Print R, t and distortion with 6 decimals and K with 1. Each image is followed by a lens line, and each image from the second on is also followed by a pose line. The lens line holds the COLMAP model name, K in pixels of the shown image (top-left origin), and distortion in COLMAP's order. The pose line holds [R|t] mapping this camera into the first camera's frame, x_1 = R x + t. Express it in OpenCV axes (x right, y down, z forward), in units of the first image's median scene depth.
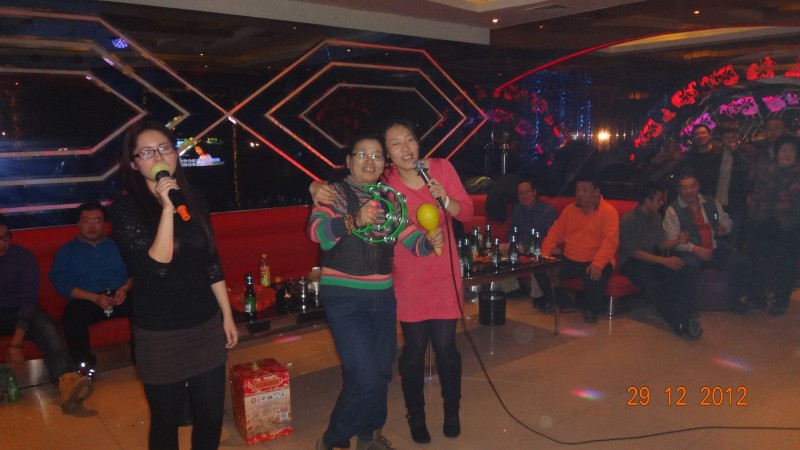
lens RADIAL K [[646.1, 0, 398.6], [0, 646.1, 225.8], [0, 0, 1]] dist [-0.047728, -0.006917]
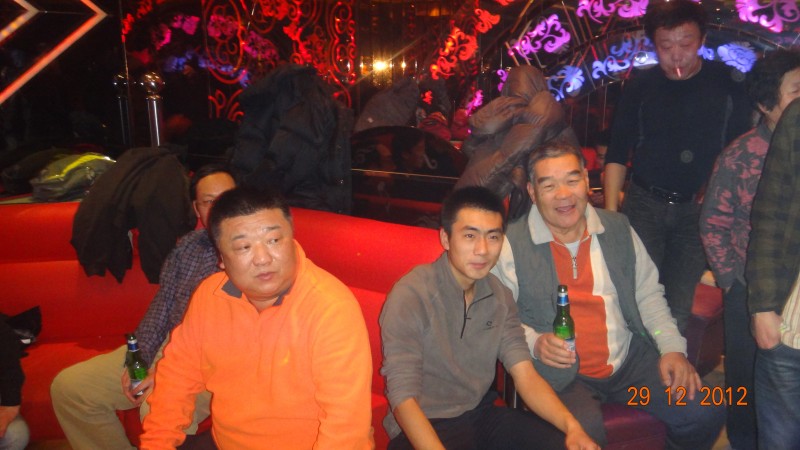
lens RADIAL K [[646.1, 0, 400.1], [0, 646.1, 225.5], [0, 0, 1]] dist [-0.047728, -0.006917]
pose [[0.958180, -0.066105, 0.278428, 0.186611], [0.037037, 0.993417, 0.108400, -0.060750], [-0.283761, -0.093555, 0.954320, 0.482357]]
